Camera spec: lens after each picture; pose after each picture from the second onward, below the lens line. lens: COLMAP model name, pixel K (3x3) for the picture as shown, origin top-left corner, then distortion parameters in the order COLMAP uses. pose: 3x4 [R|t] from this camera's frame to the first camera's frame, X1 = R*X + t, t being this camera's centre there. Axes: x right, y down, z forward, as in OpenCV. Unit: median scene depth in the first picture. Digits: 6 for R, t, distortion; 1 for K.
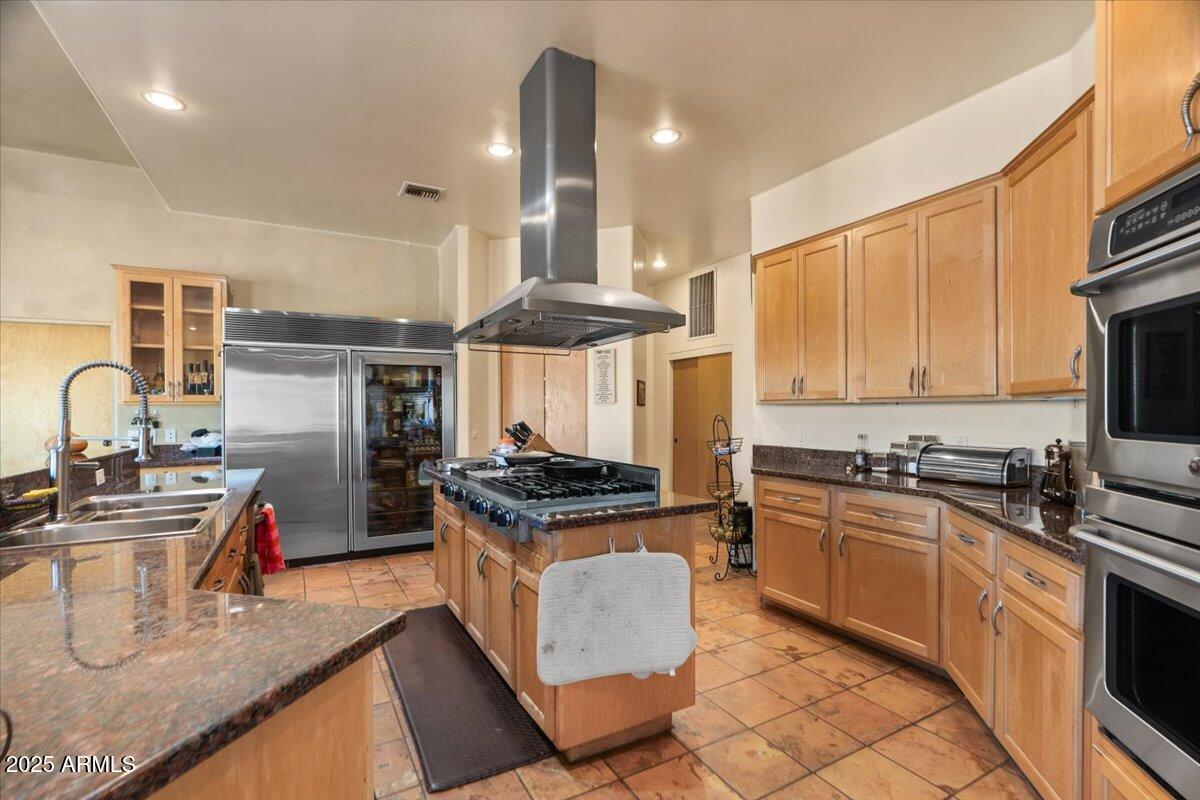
lens RADIAL K [[548.8, 0, 598.3], [0, 548.8, 408.4], [0, 0, 1]] dist [-0.009279, 0.002708]
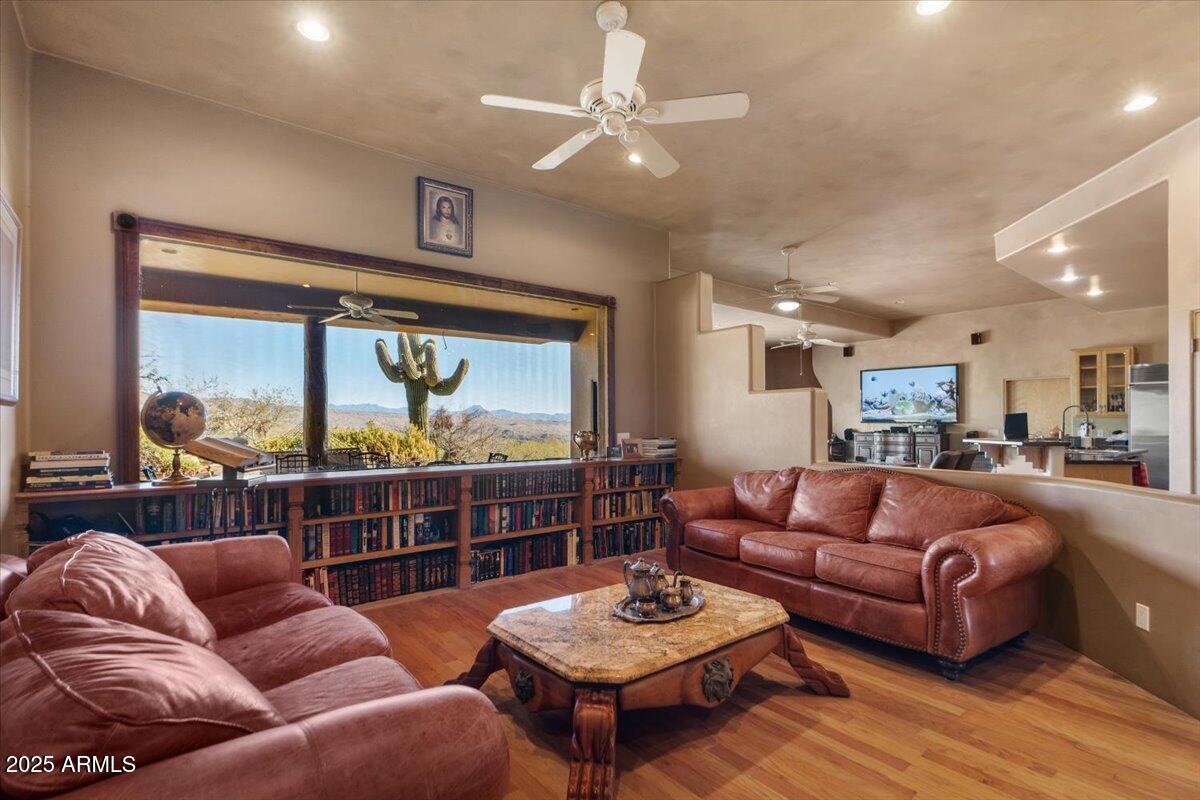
lens RADIAL K [[574.8, 0, 595.8], [0, 574.8, 408.8], [0, 0, 1]] dist [0.001654, 0.000067]
pose [[0.173082, -0.006037, -0.984889, 0.896606], [-0.004157, 0.999968, -0.006860, -0.013598], [0.984899, 0.005282, 0.173051, -1.089829]]
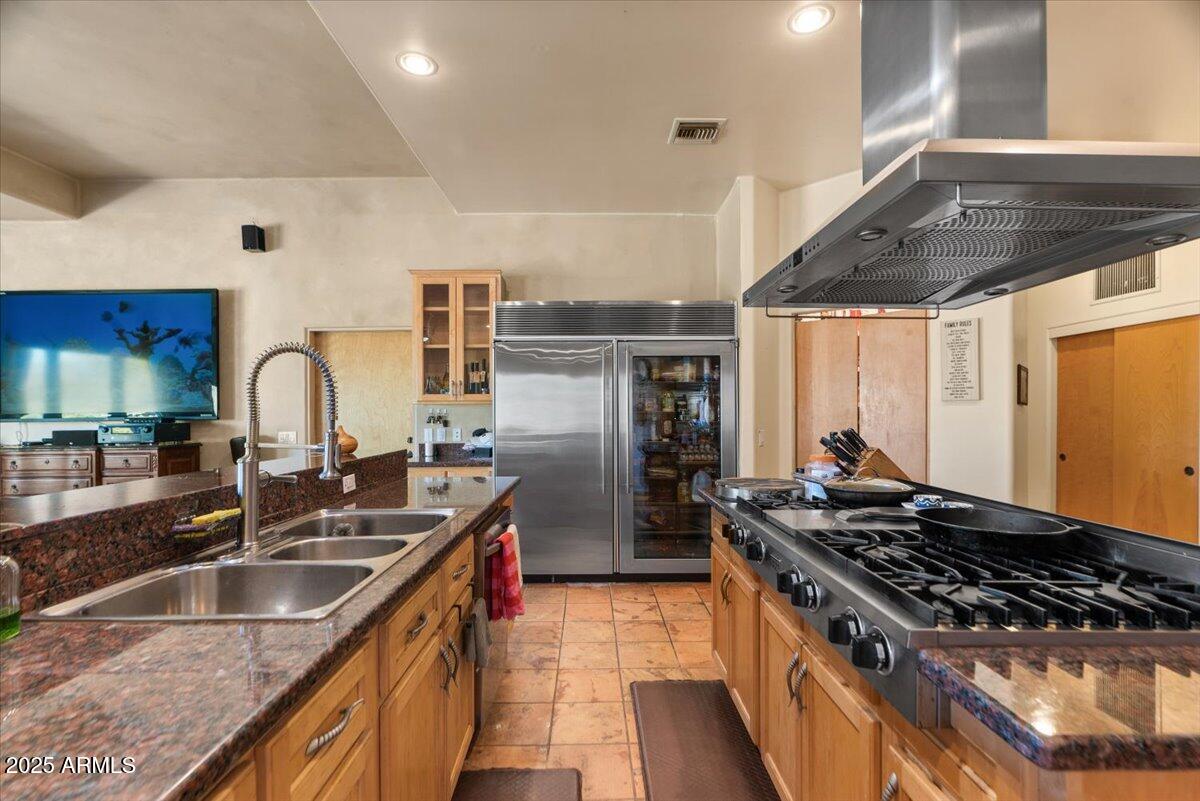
lens RADIAL K [[548.8, 0, 596.7], [0, 548.8, 408.5], [0, 0, 1]] dist [-0.009279, 0.002708]
pose [[0.881329, 0.002374, -0.472498, -0.072858], [-0.002189, 0.999997, 0.000942, 0.000164], [0.472499, 0.000205, 0.881331, 0.230142]]
